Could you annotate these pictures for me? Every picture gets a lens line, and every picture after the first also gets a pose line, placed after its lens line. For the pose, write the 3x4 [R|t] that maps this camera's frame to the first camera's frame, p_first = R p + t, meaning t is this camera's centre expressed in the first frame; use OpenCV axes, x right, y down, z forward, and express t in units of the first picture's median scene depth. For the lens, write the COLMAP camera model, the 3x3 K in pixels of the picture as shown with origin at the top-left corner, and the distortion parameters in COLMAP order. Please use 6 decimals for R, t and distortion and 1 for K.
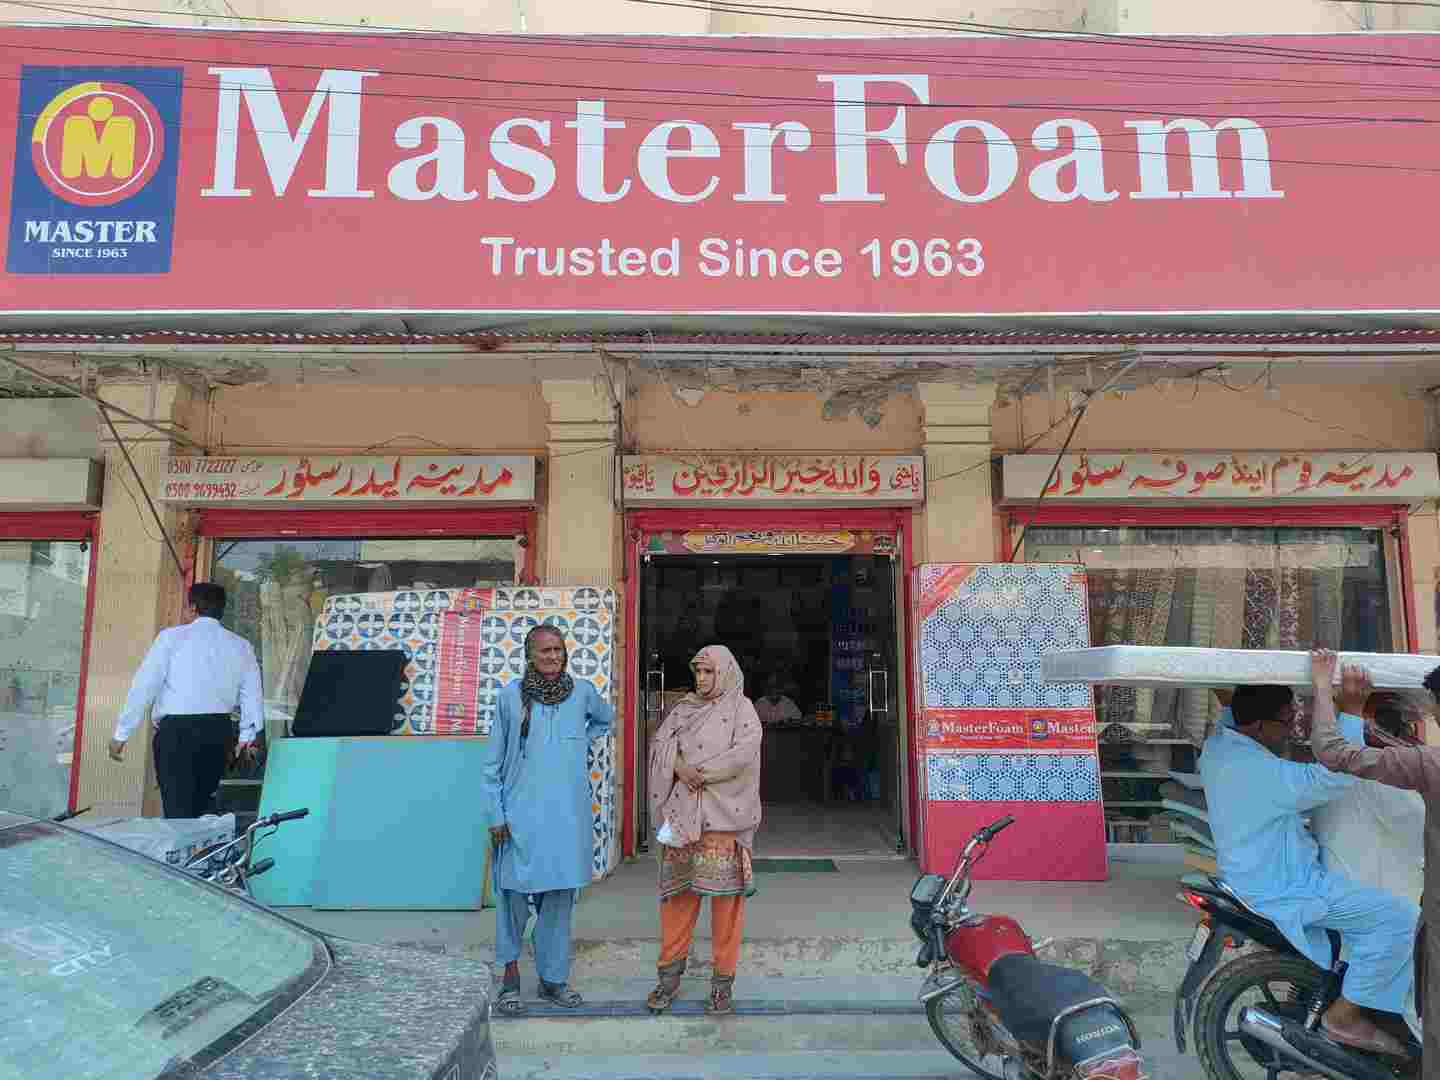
lens RADIAL K [[1038.8, 0, 720.0], [0, 1038.8, 540.0], [0, 0, 1]] dist [0.077059, -0.070282]
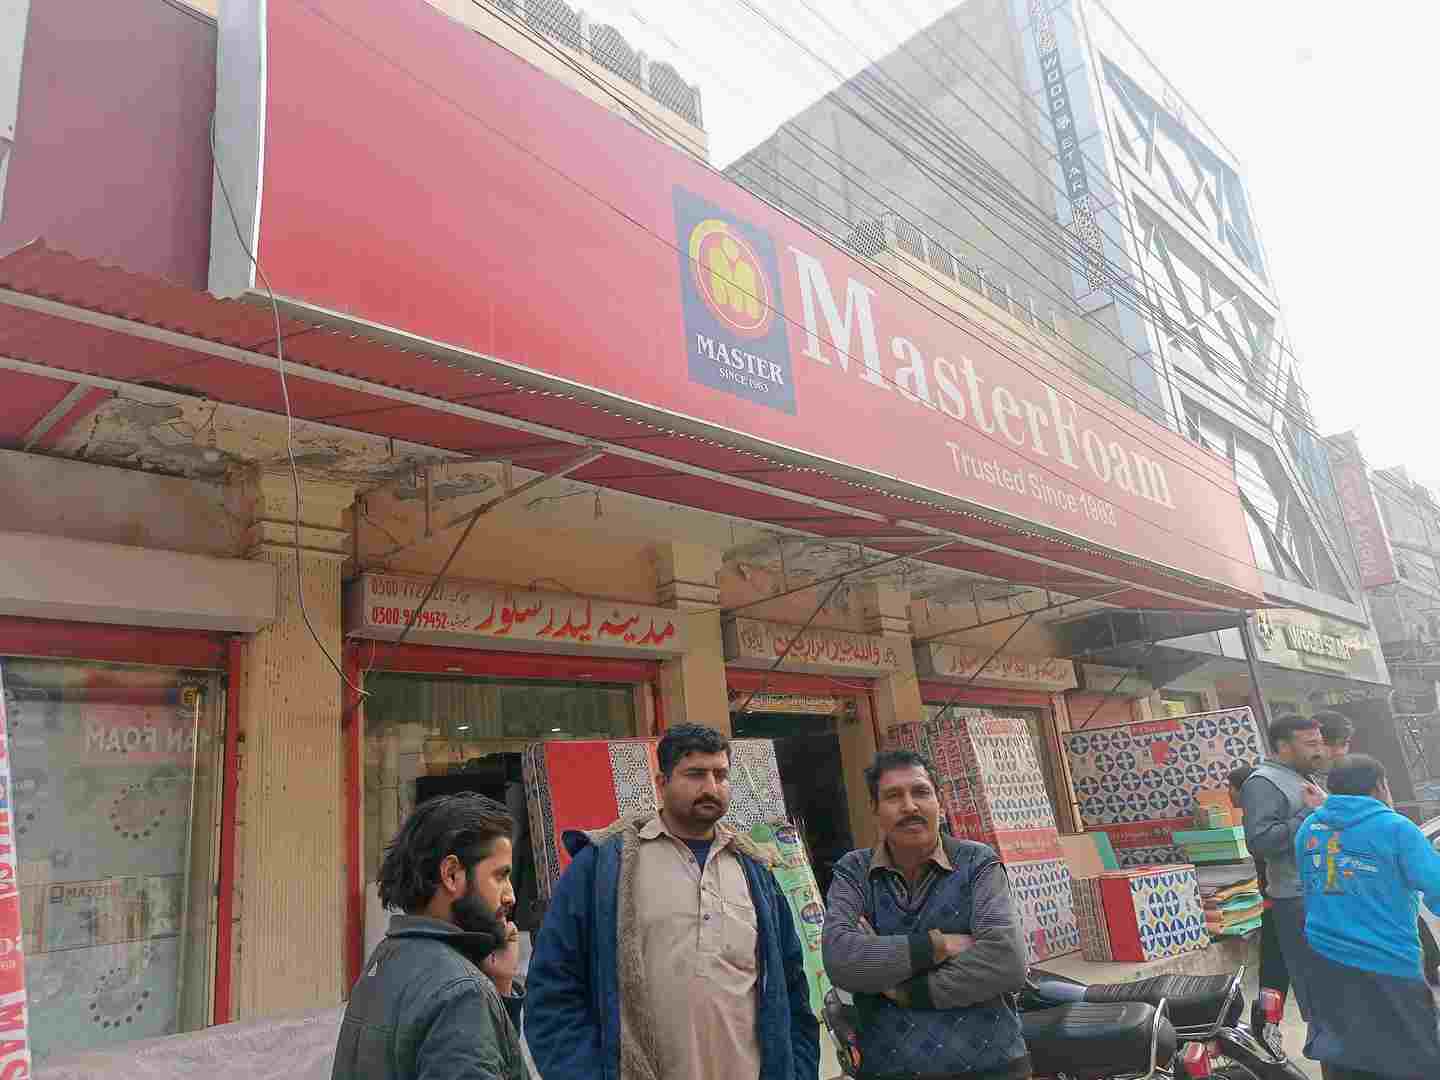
lens RADIAL K [[1064.8, 0, 720.0], [0, 1064.8, 540.0], [0, 0, 1]] dist [0.035084, -0.008342]
pose [[0.689465, 0.138576, 0.710939, -0.933107], [0.000055, 0.981518, -0.191371, 0.054294], [-0.724319, 0.131983, 0.676715, 0.241562]]
